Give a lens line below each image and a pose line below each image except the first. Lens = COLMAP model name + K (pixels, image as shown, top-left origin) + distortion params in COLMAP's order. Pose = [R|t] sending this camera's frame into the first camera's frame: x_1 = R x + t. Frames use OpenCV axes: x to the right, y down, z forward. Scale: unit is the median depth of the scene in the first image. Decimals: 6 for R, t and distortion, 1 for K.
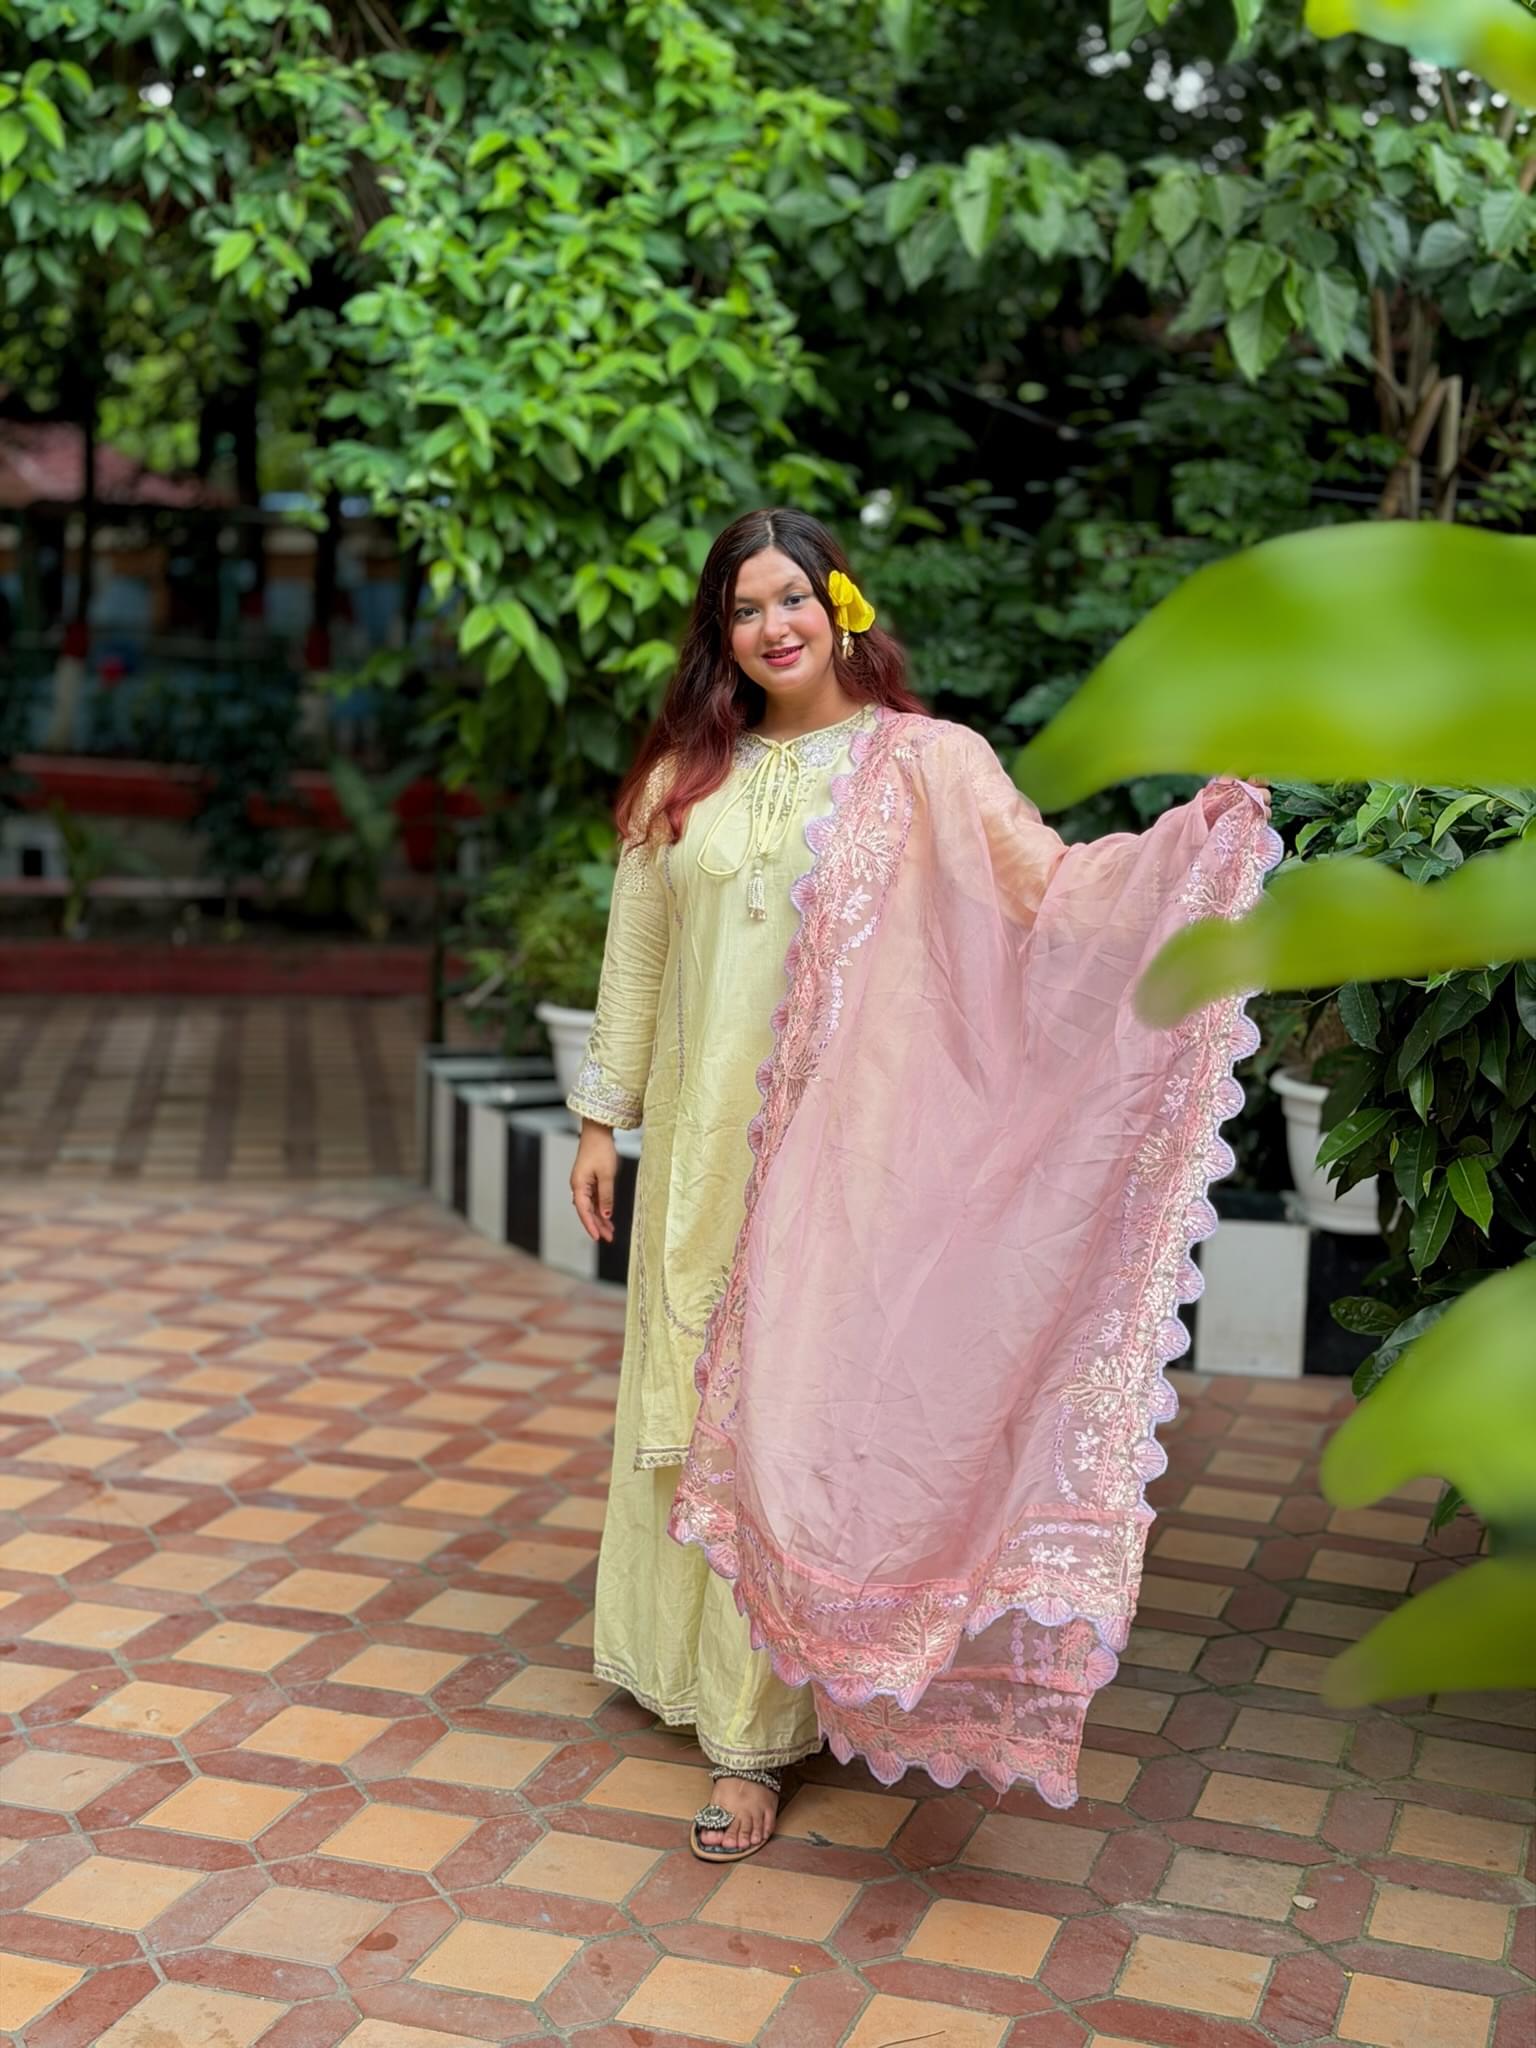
lens RADIAL K [[2872.7, 0, 777.9], [0, 2872.7, 1029.2], [0, 0, 1]] dist [0.188276, -0.450056]
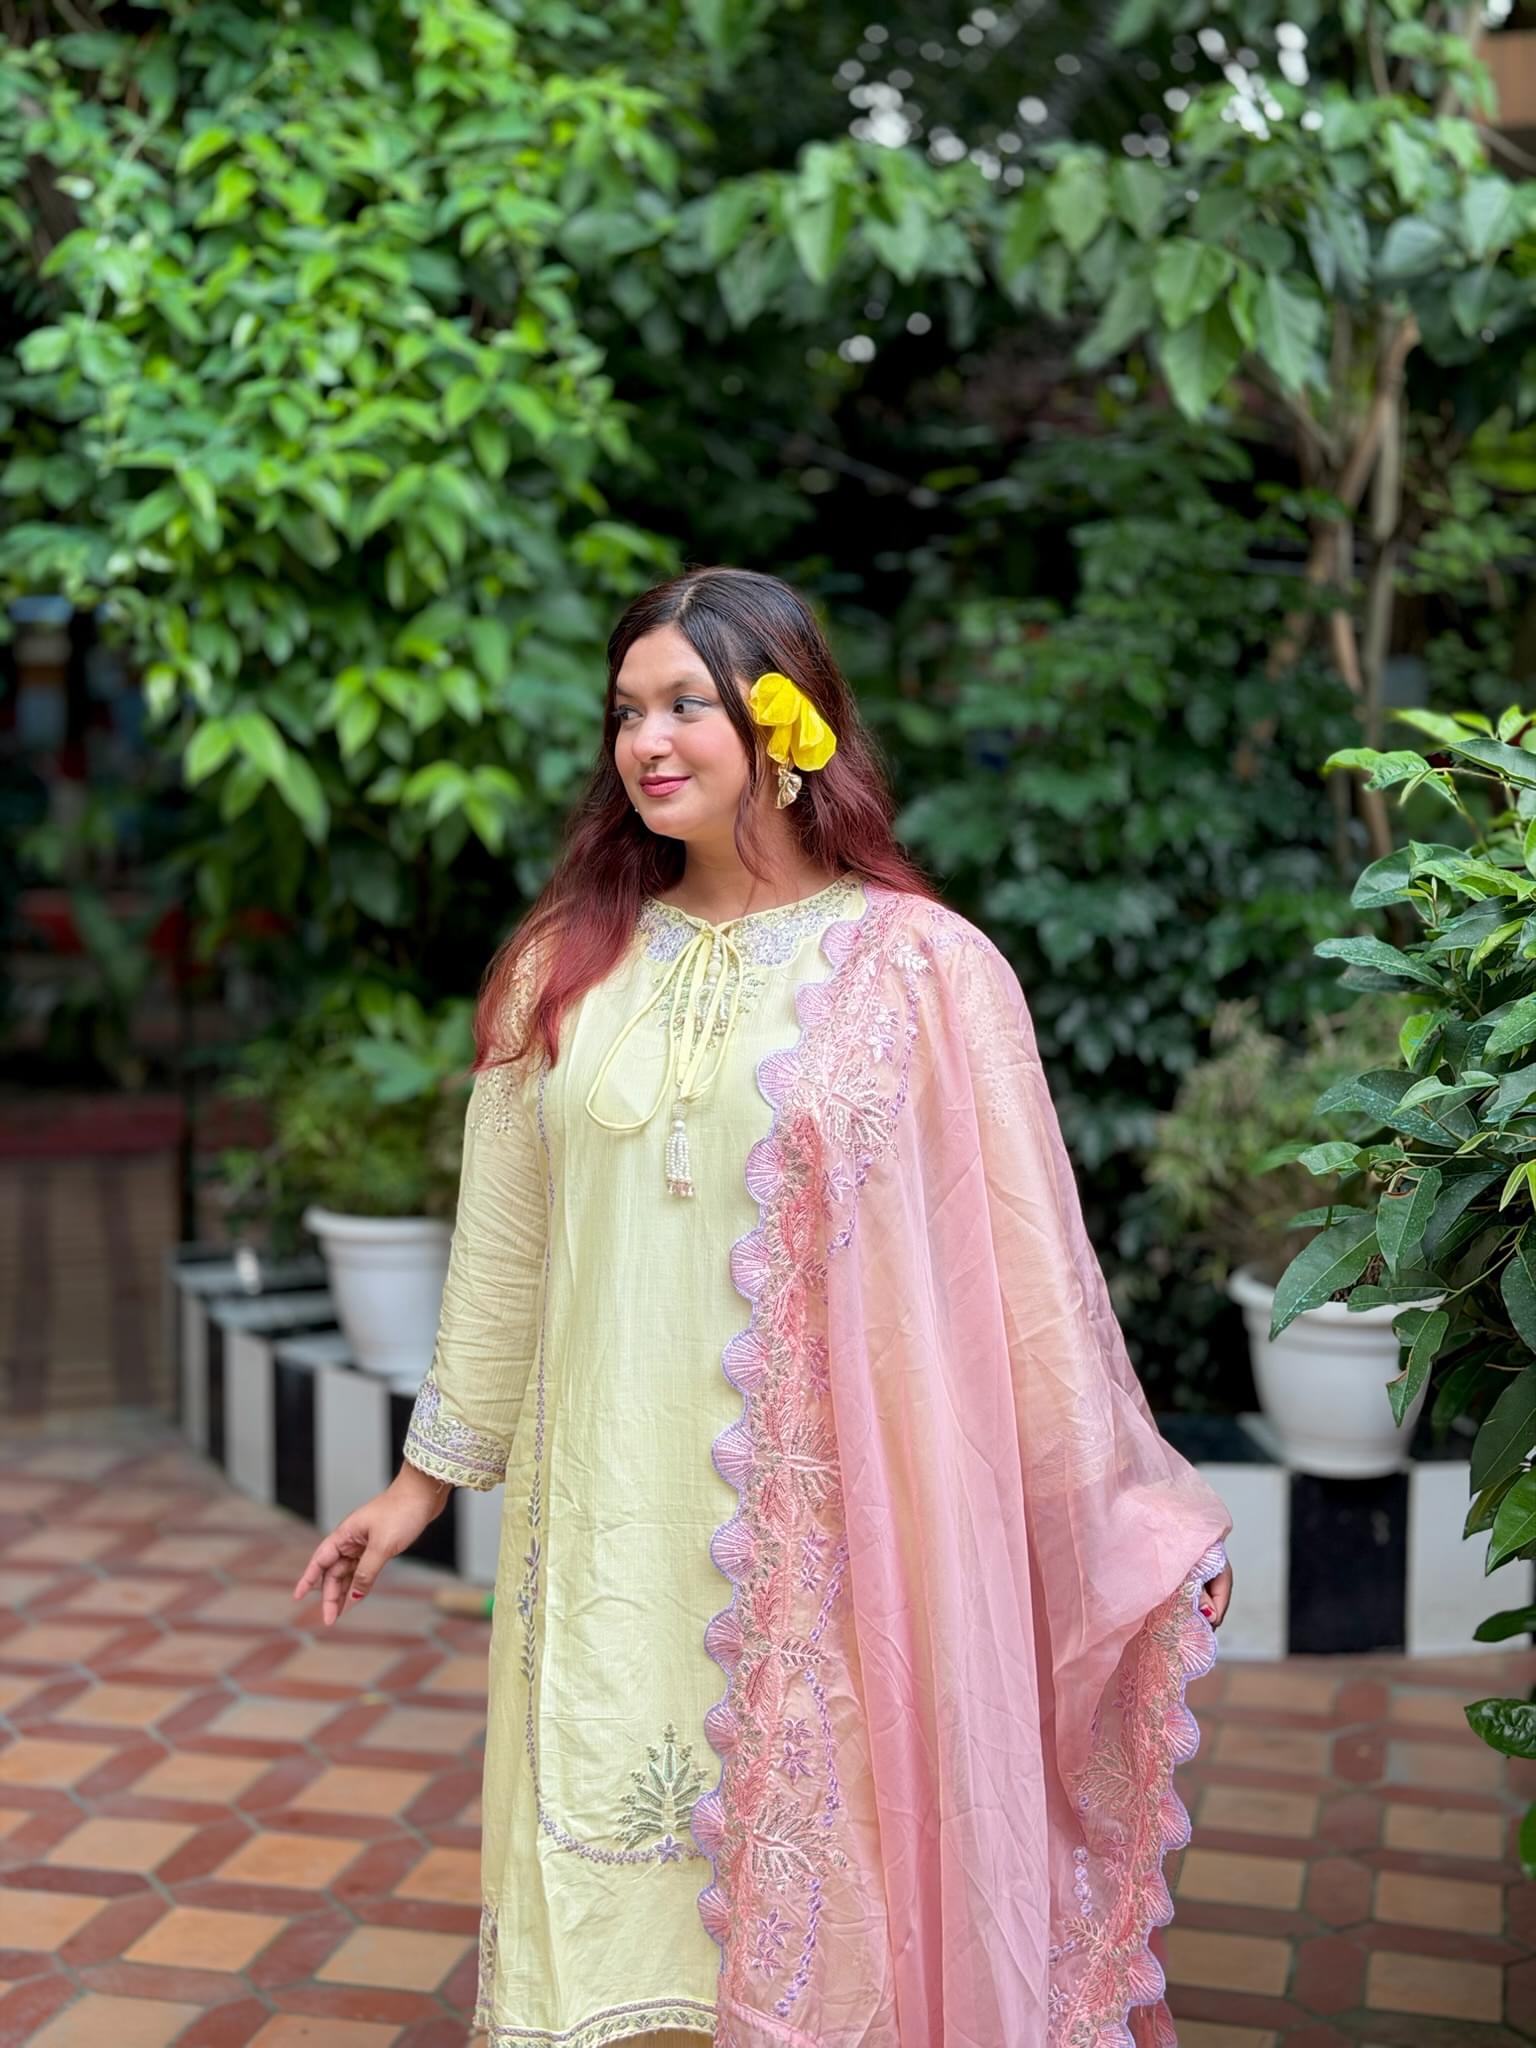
lens RADIAL K [[2872.7, 0, 777.9], [0, 2872.7, 1029.2], [0, 0, 1]] dist [0.188276, -0.450056]
pose [[0.996801, -0.033127, 0.072731, -0.009898], [0.035424, 0.998906, -0.030521, -0.033002], [-0.071640, 0.033000, 0.996884, 0.204743]]
